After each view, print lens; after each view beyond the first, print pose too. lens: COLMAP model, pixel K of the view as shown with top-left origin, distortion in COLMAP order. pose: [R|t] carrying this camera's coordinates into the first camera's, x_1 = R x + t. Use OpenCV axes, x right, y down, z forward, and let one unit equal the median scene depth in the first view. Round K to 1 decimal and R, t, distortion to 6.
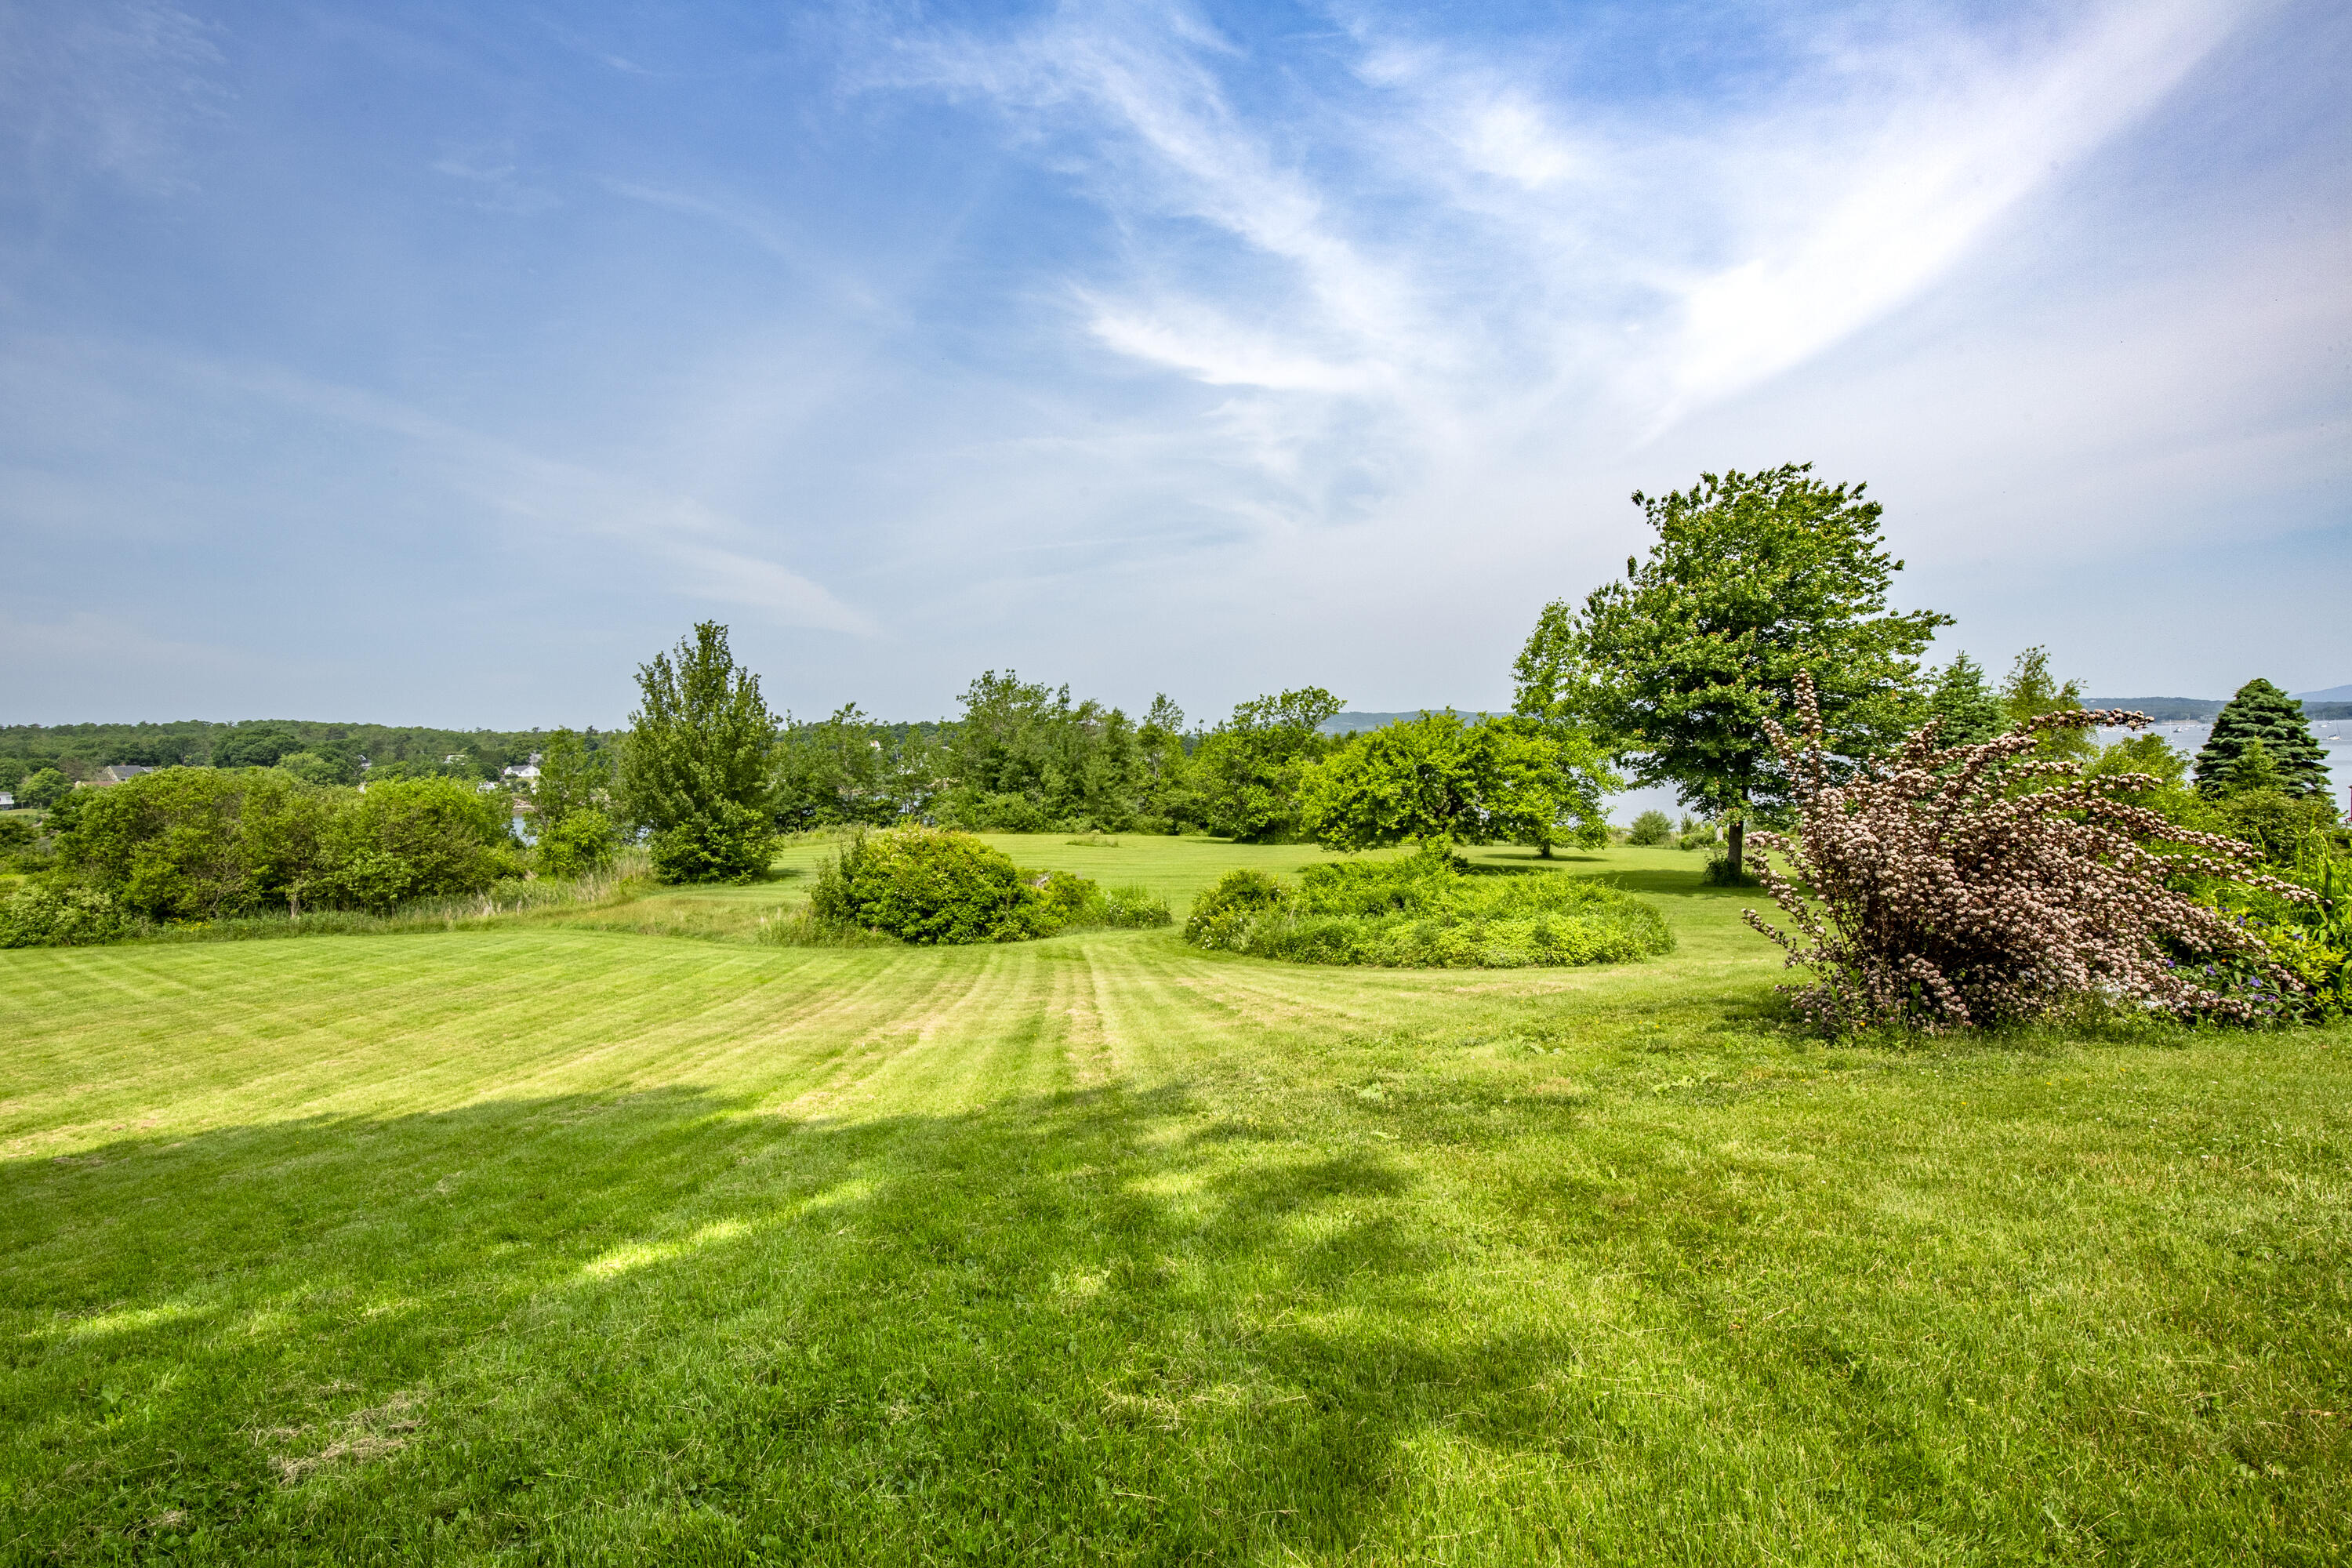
lens RADIAL K [[1140.1, 0, 1169.2], [0, 1140.1, 796.6], [0, 0, 1]] dist [-0.027688, 0.002181]
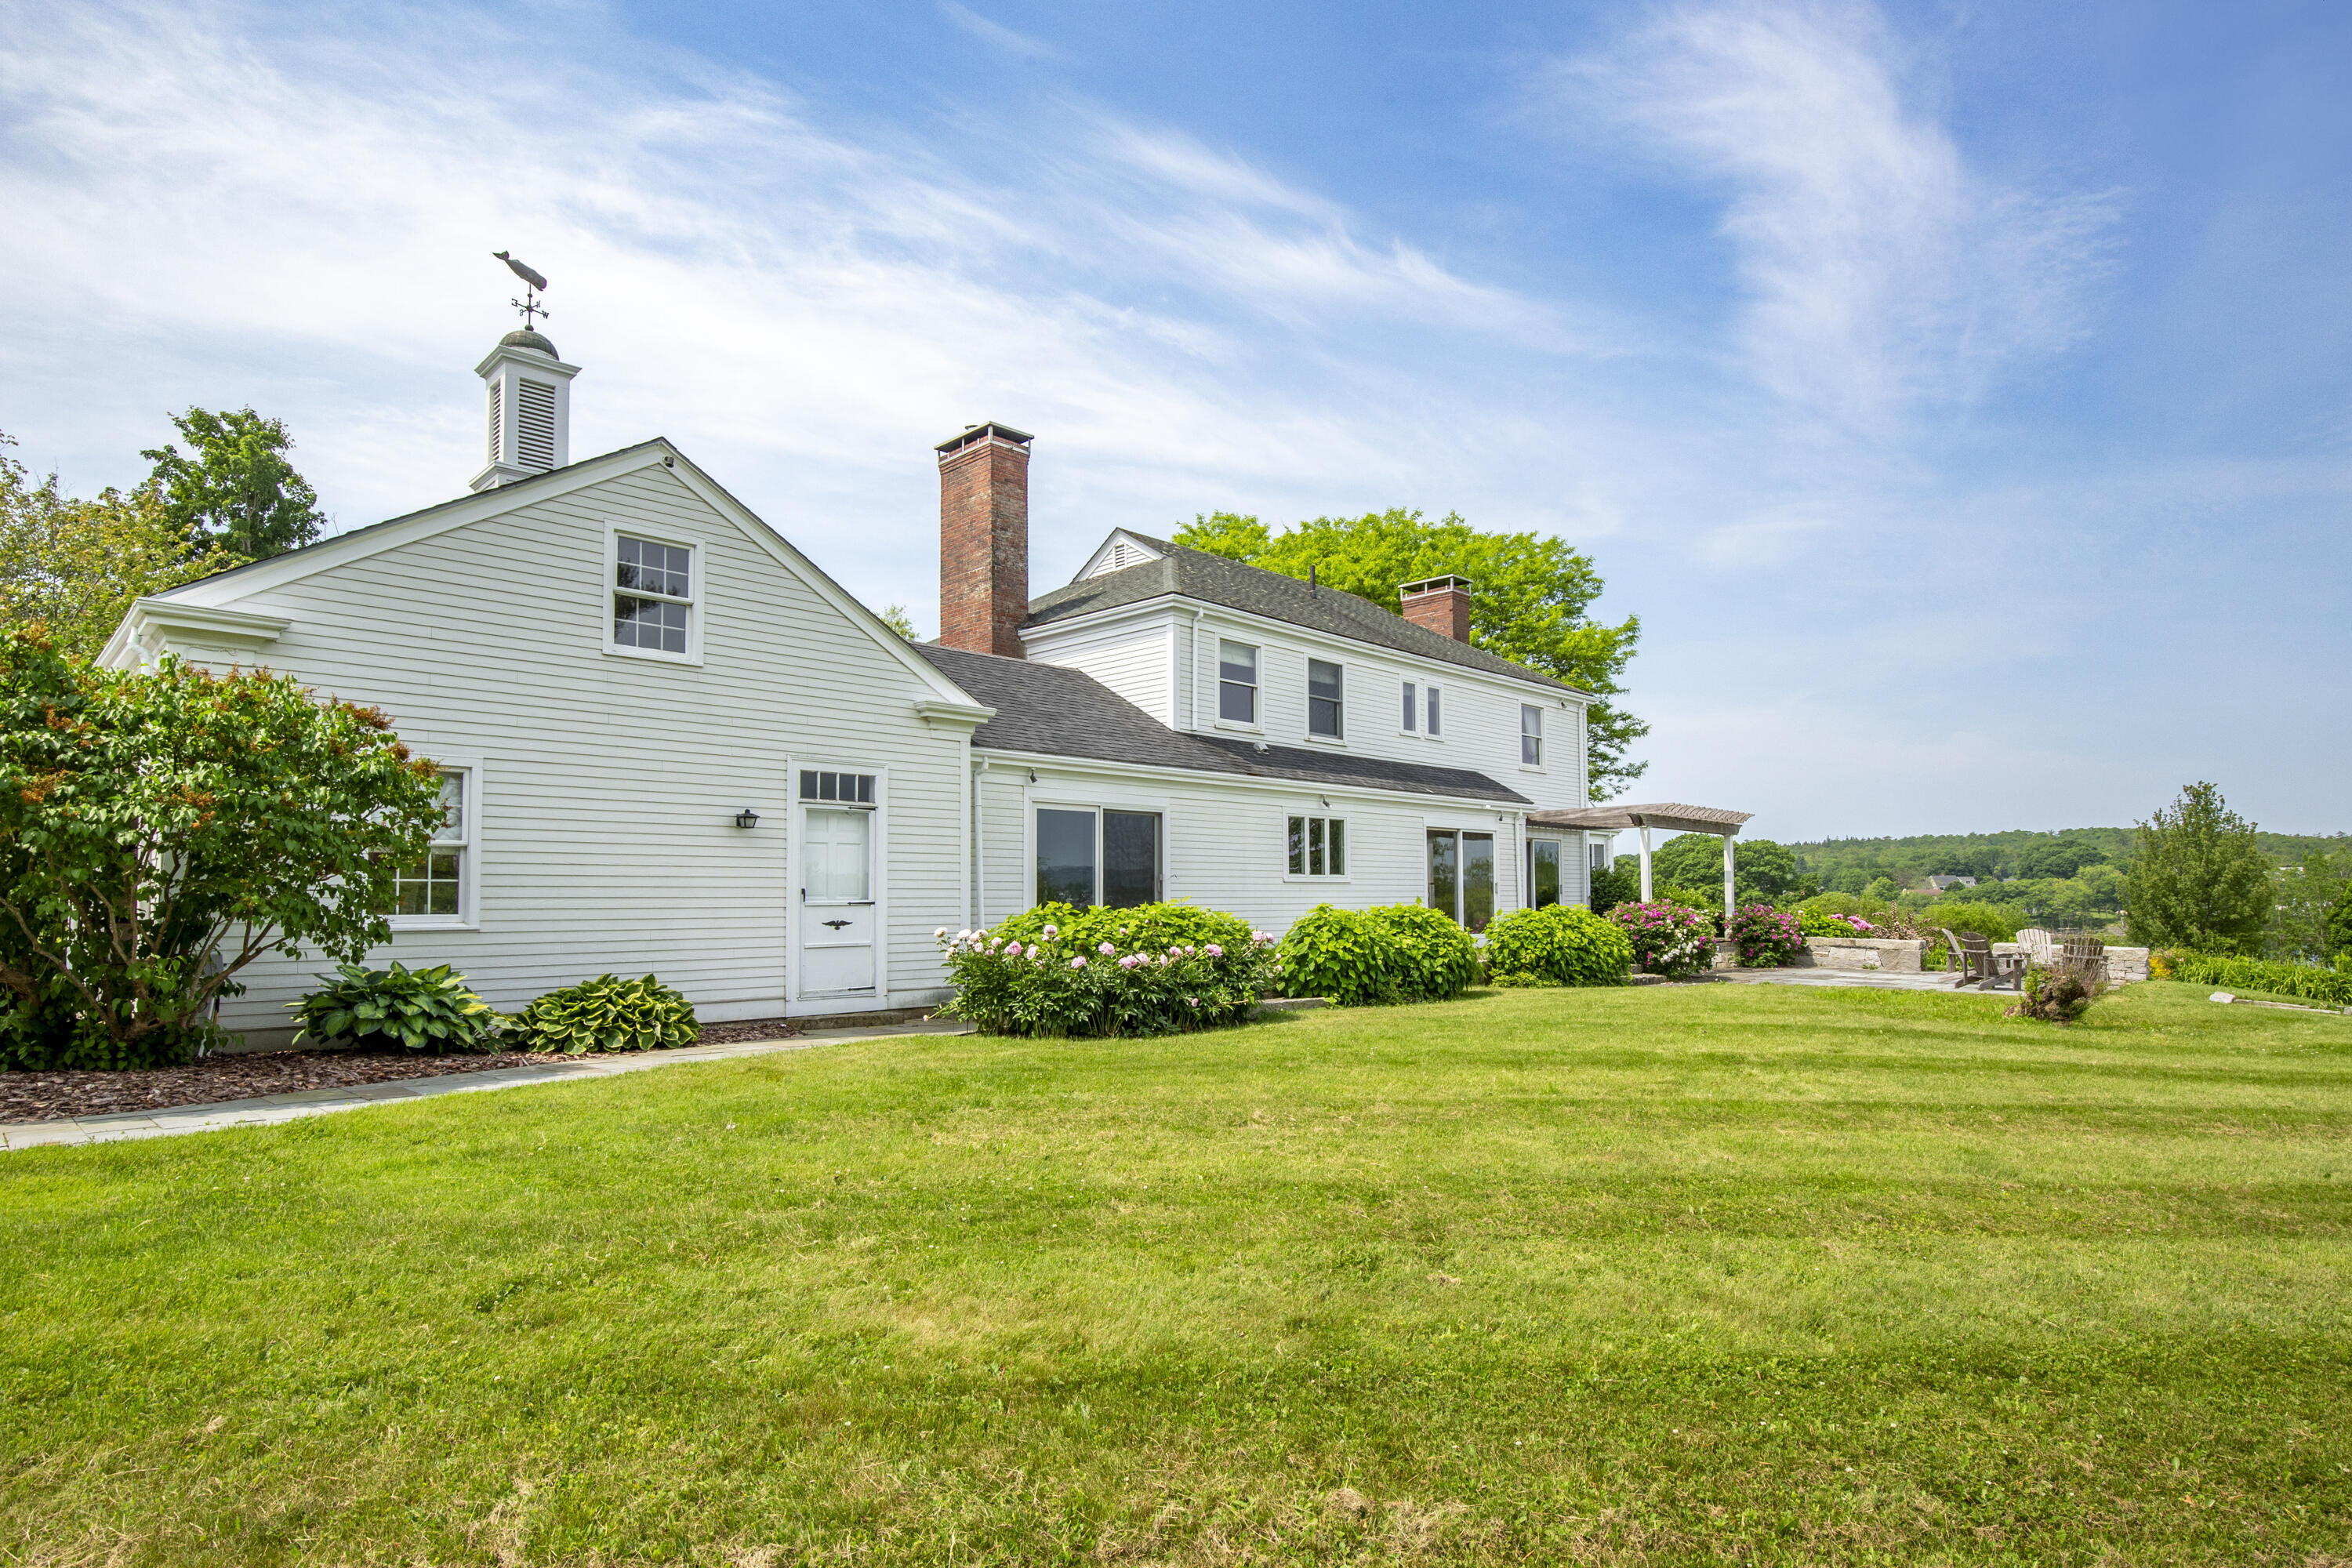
lens RADIAL K [[1242.7, 0, 1168.9], [0, 1242.7, 790.3], [0, 0, 1]] dist [-0.009777, -0.001128]
pose [[0.242176, -0.054539, -0.968698, 0.321995], [-0.037977, 0.997121, -0.065634, -0.007588], [0.969489, 0.052684, 0.239407, -0.214896]]
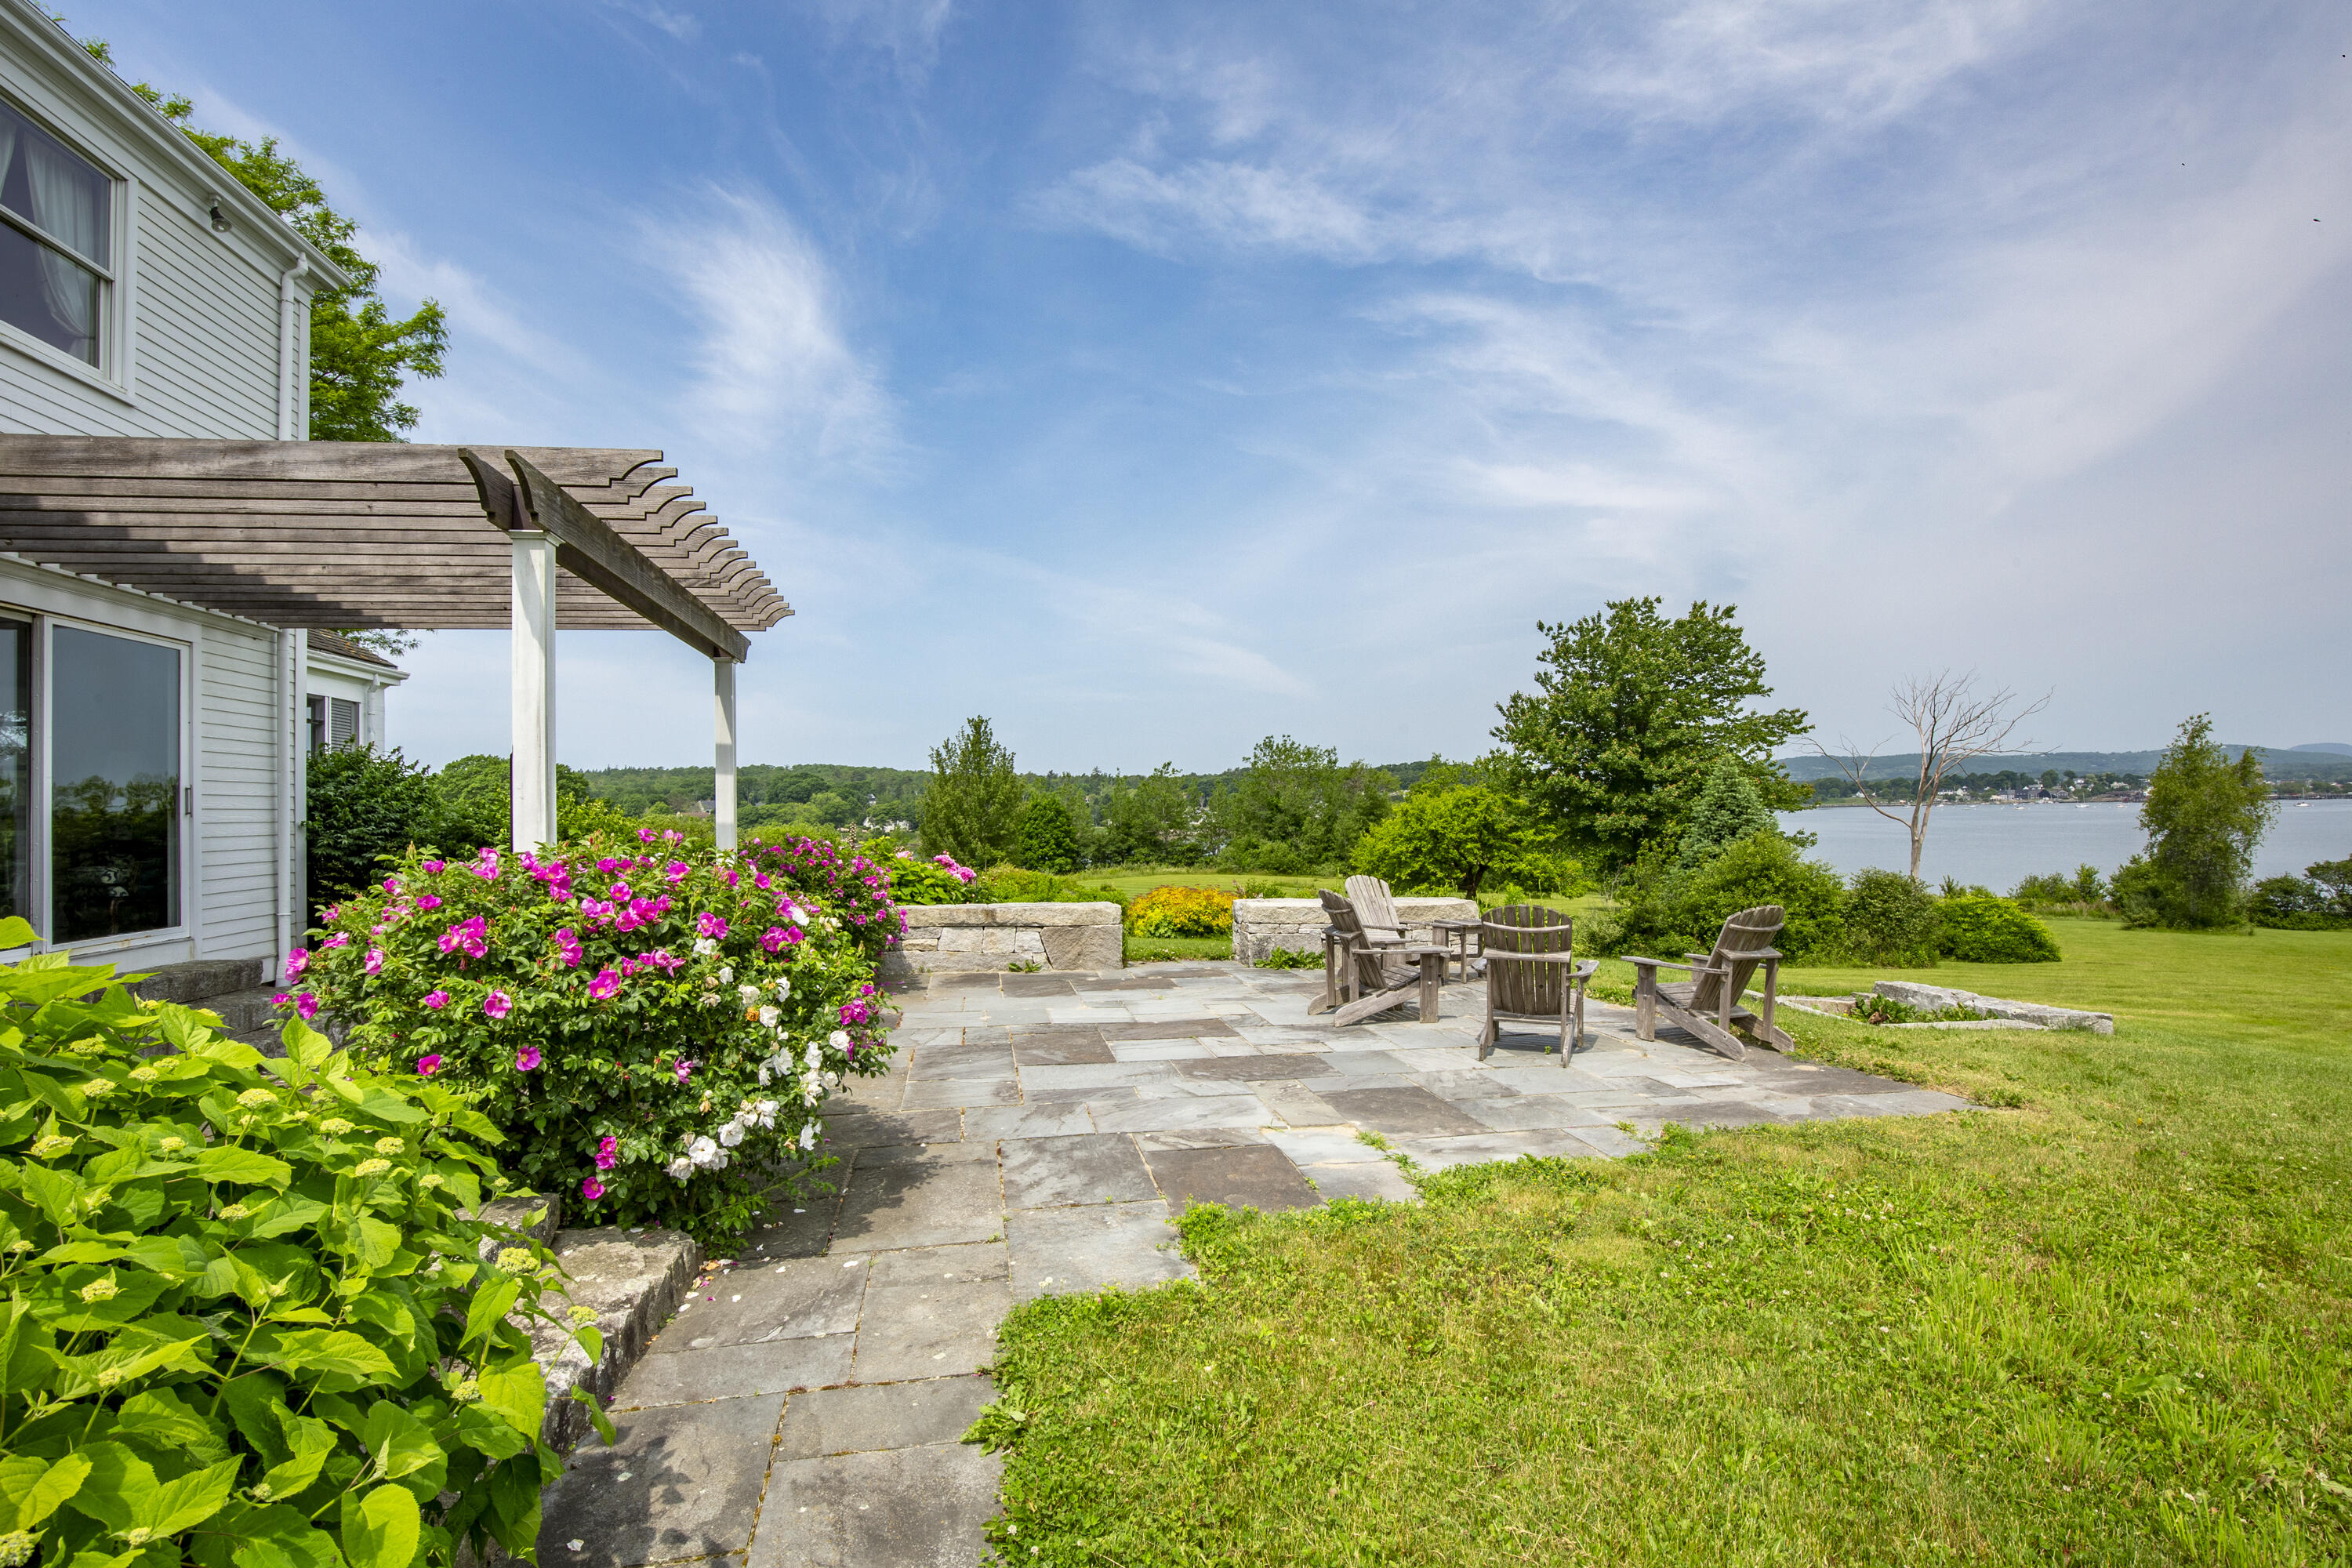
lens RADIAL K [[1140.1, 0, 1199.3], [0, 1140.1, 794.1], [0, 0, 1]] dist [-0.027688, 0.002181]
pose [[0.938003, 0.009420, -0.346499, 0.173212], [-0.023329, 0.999080, -0.035993, -0.006301], [0.345841, 0.041845, 0.937360, -0.115389]]
